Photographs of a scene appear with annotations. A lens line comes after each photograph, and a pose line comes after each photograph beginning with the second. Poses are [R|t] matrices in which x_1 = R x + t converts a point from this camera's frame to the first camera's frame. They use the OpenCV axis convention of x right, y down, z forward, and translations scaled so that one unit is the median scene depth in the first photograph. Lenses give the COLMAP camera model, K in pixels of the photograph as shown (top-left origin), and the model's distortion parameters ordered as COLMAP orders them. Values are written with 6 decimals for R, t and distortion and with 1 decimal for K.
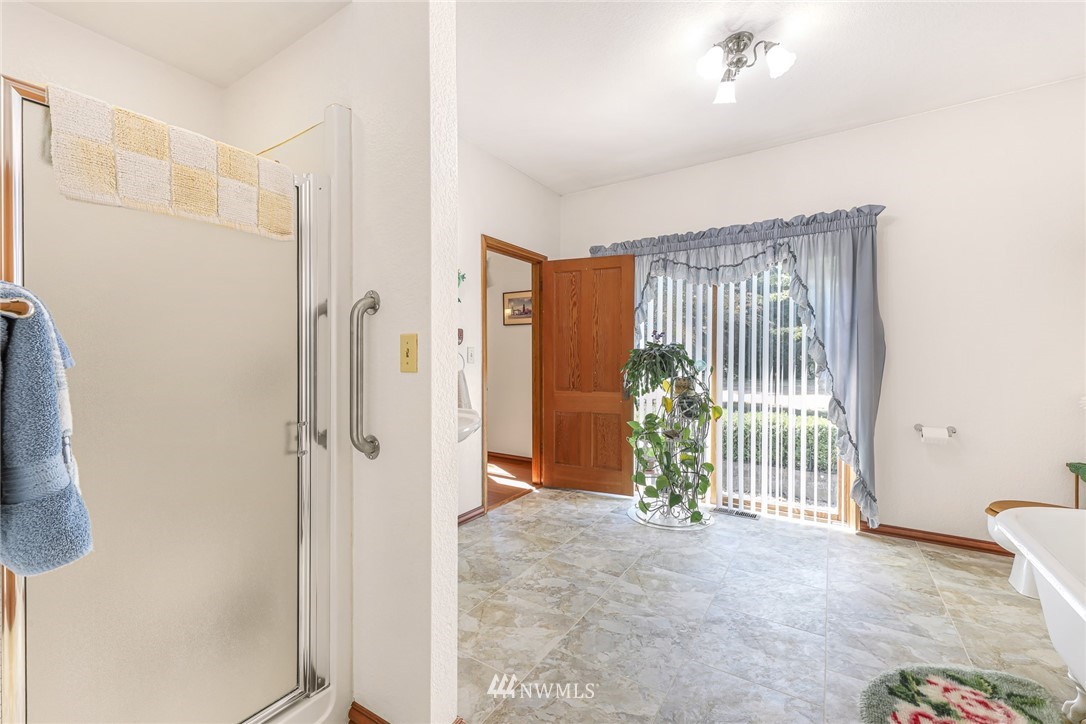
lens RADIAL K [[452.7, 0, 543.0], [0, 452.7, 362.0], [0, 0, 1]] dist [-0.000213, -0.000161]
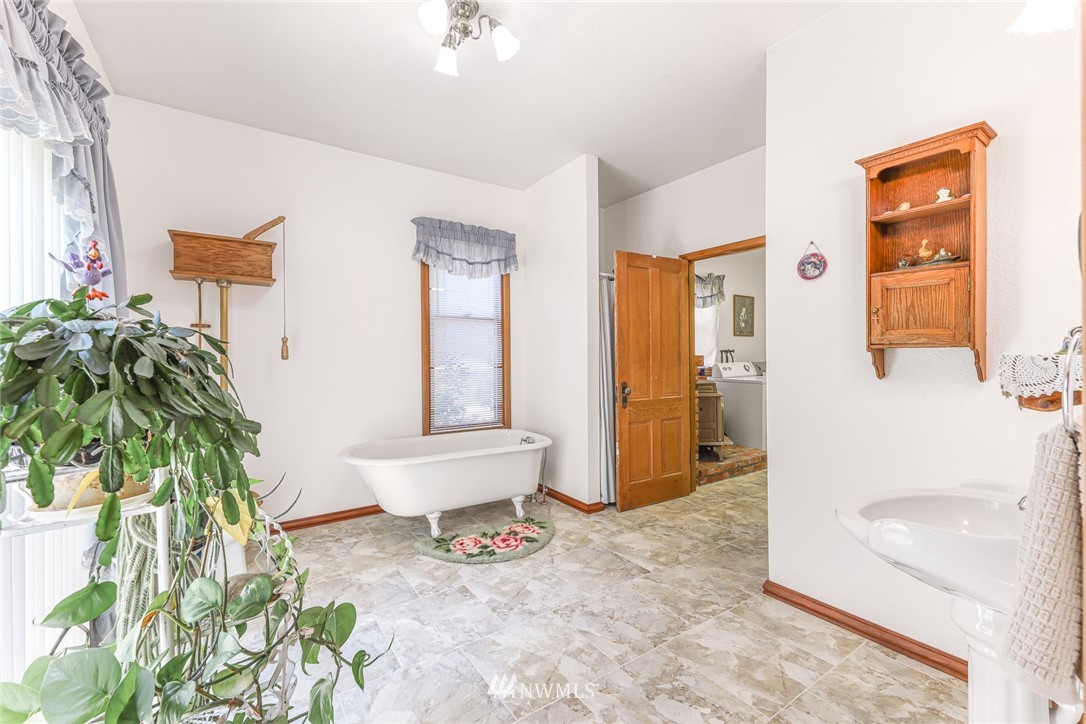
lens RADIAL K [[452.7, 0, 543.0], [0, 452.7, 362.0], [0, 0, 1]] dist [-0.000213, -0.000161]
pose [[-0.916672, 0.003726, 0.399623, -0.069838], [0.009668, 0.999871, 0.012855, -0.016304], [-0.399523, 0.015647, -0.916590, 1.951308]]
